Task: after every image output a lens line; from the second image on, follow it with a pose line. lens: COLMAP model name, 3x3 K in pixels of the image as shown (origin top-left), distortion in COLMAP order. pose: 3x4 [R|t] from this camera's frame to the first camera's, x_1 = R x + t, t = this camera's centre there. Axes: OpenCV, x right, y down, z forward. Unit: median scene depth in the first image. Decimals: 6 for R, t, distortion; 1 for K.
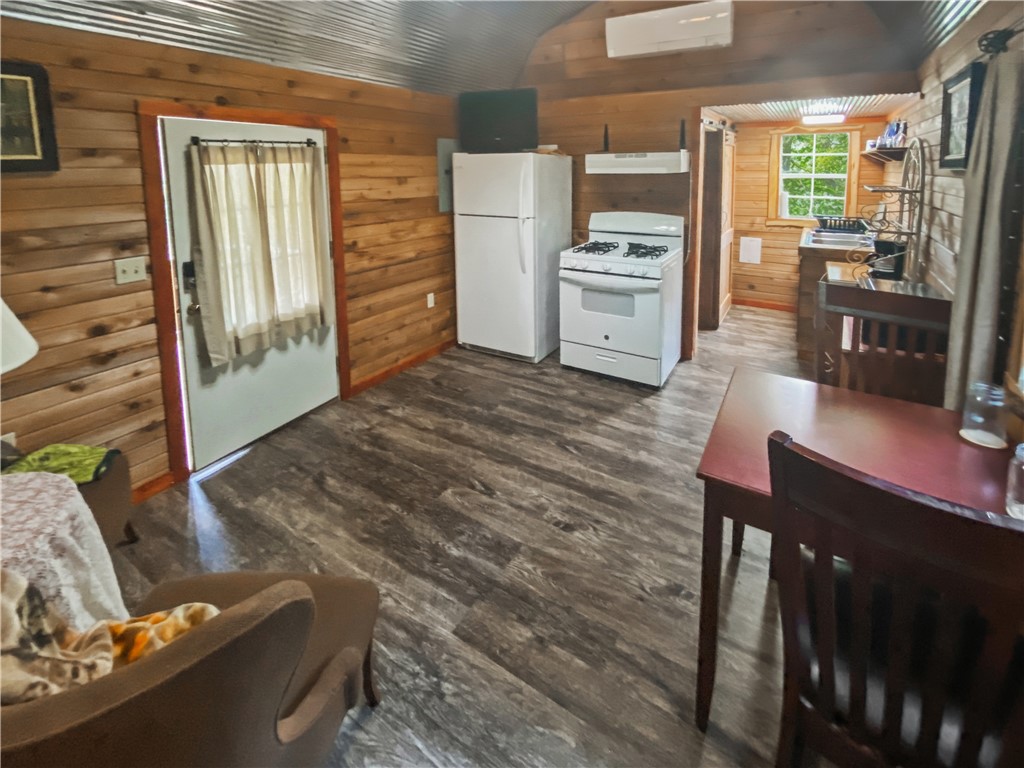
lens RADIAL K [[435.9, 0, 512.0], [0, 435.9, 384.0], [0, 0, 1]] dist [-0.001200, -0.000365]
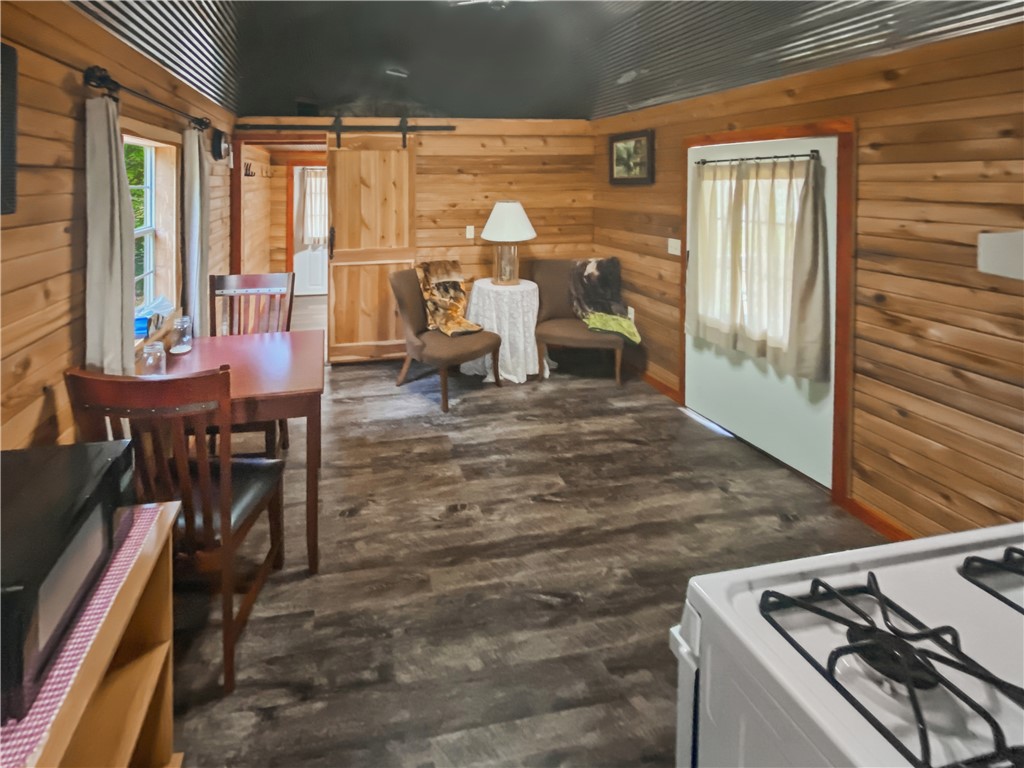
lens RADIAL K [[409.1, 0, 460.5], [0, 409.1, 384.5], [0, 0, 1]] dist [-0.000835, -0.000078]
pose [[-0.673269, 0.347907, -0.652434, 0.697238], [-0.316485, 0.661872, 0.679531, -0.610278], [0.668241, 0.663993, -0.335511, 1.159744]]
